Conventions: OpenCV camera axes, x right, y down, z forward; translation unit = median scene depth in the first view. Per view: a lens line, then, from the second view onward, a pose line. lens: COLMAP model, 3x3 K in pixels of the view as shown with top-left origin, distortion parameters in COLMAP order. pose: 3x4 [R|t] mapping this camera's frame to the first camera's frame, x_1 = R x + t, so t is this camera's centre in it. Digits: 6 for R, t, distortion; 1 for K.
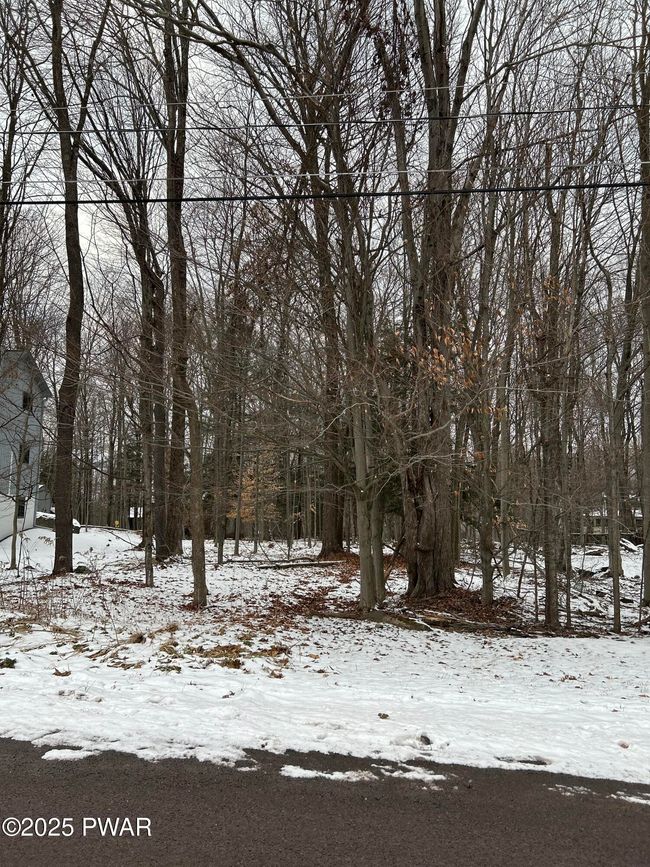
lens RADIAL K [[656.4, 0, 325.0], [0, 656.4, 433.5], [0, 0, 1]] dist [0.073354, -0.060824]
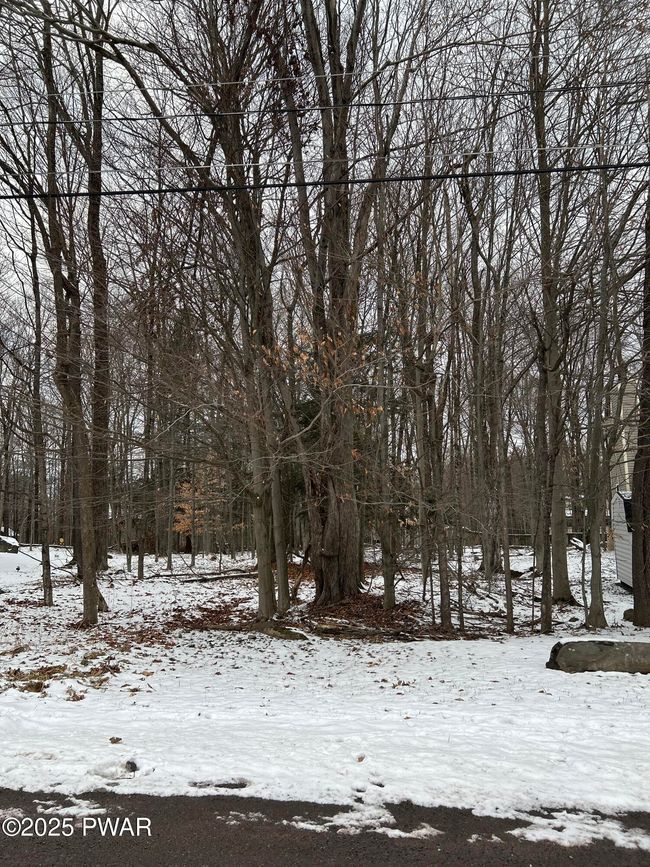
lens RADIAL K [[653.6, 0, 325.0], [0, 653.6, 433.5], [0, 0, 1]] dist [0.077903, -0.075336]
pose [[0.999021, -0.029997, 0.032522, 0.126385], [0.030523, 0.999409, -0.015798, 0.011741], [-0.032029, 0.016776, 0.999346, 0.029960]]
